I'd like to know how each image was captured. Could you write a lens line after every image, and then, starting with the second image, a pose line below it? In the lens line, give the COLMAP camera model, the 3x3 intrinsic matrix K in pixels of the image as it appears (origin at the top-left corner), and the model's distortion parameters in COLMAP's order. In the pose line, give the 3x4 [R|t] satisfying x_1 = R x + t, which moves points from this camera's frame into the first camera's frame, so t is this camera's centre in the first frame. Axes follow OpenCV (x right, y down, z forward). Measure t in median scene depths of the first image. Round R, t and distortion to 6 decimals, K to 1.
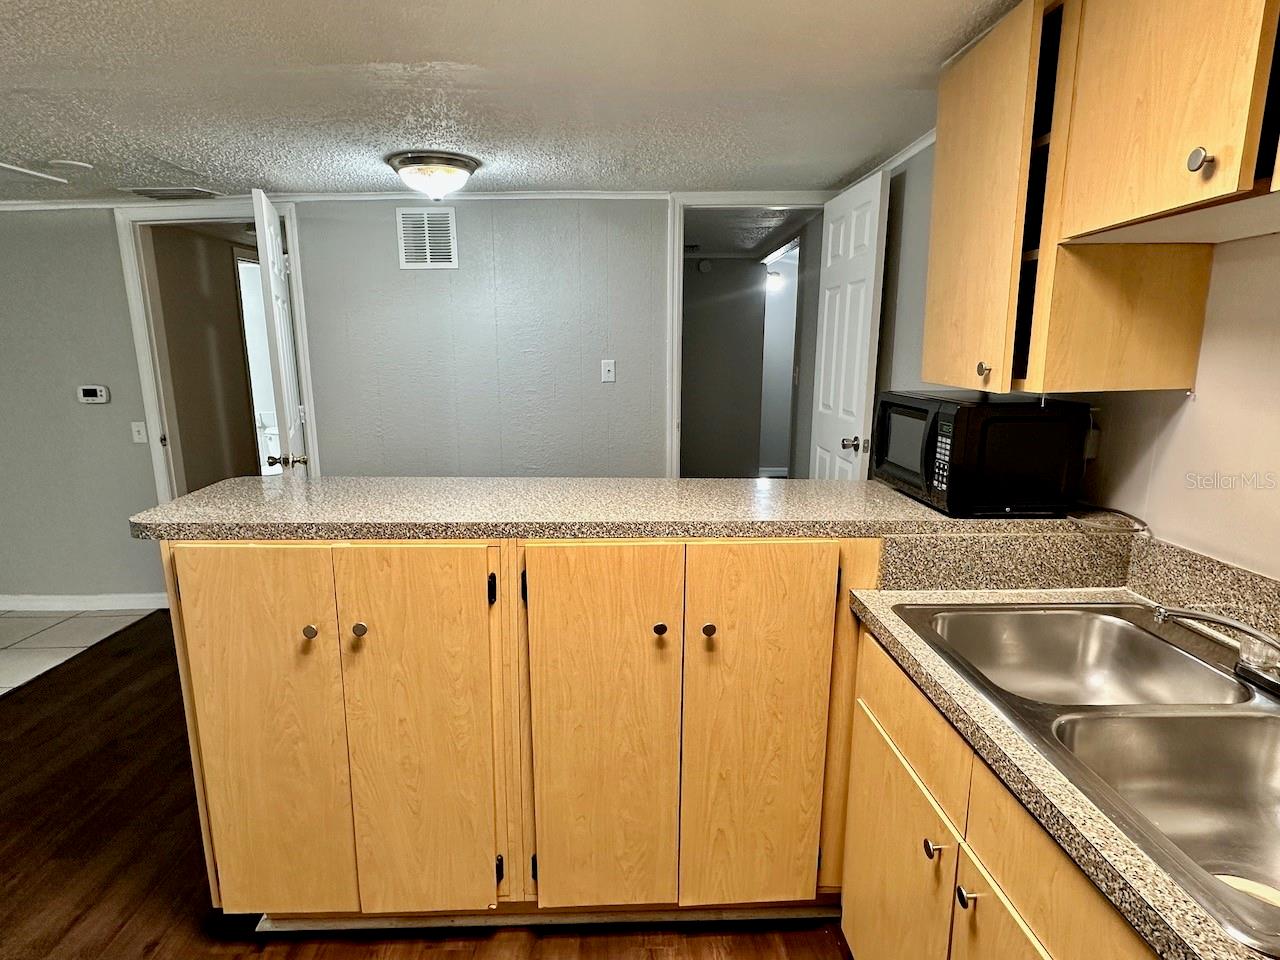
lens RADIAL K [[679.2, 0, 629.4], [0, 679.2, 484.5], [0, 0, 1]] dist [-0.000641, -0.000421]
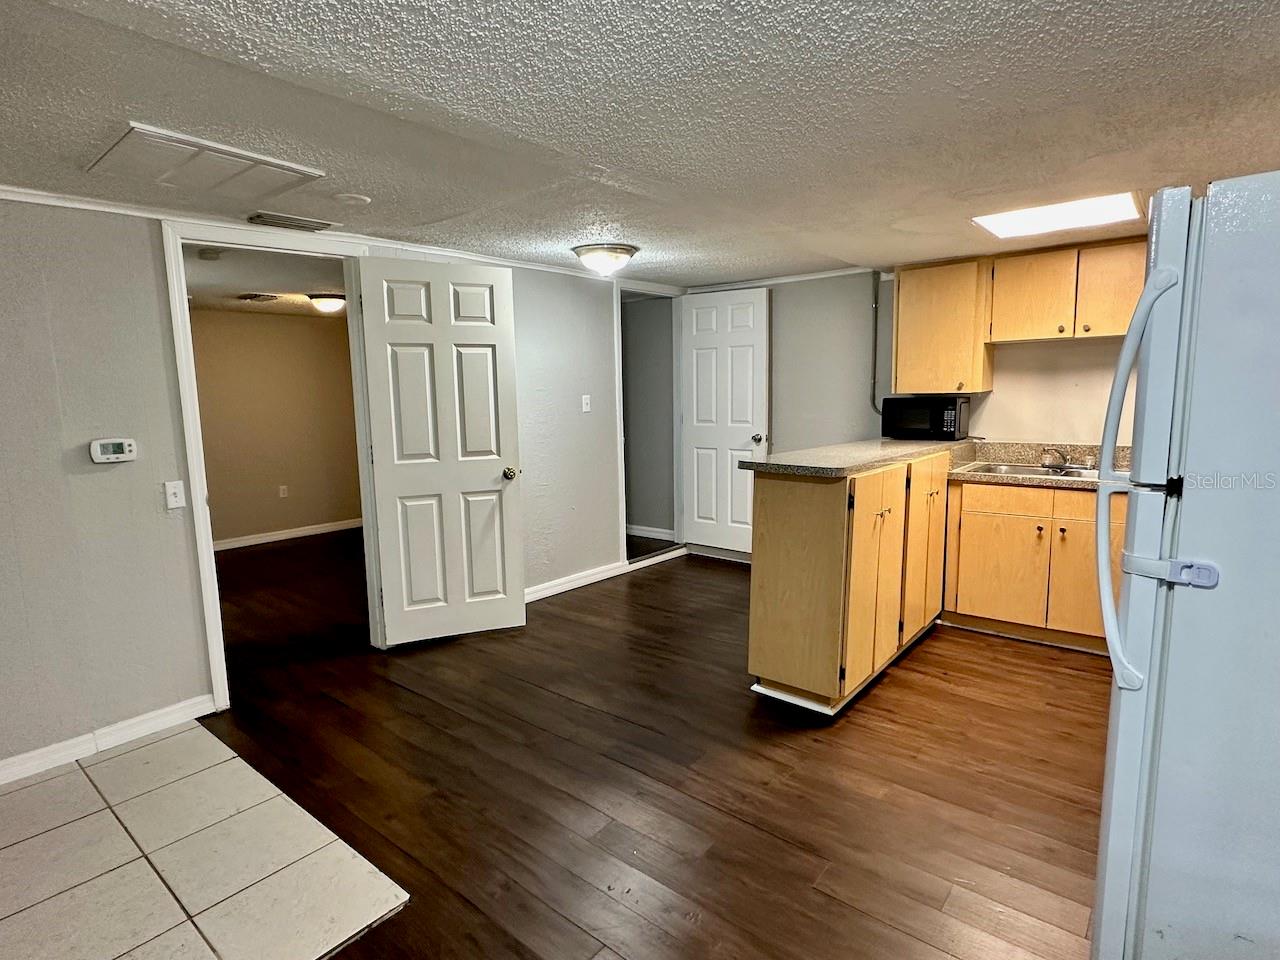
lens RADIAL K [[679.2, 0, 629.4], [0, 679.2, 484.5], [0, 0, 1]] dist [-0.000641, -0.000421]
pose [[0.657063, -0.112190, 0.745441, -1.006604], [0.167127, 0.985935, 0.001072, -0.000484], [-0.735076, 0.123878, 0.666571, 0.081782]]
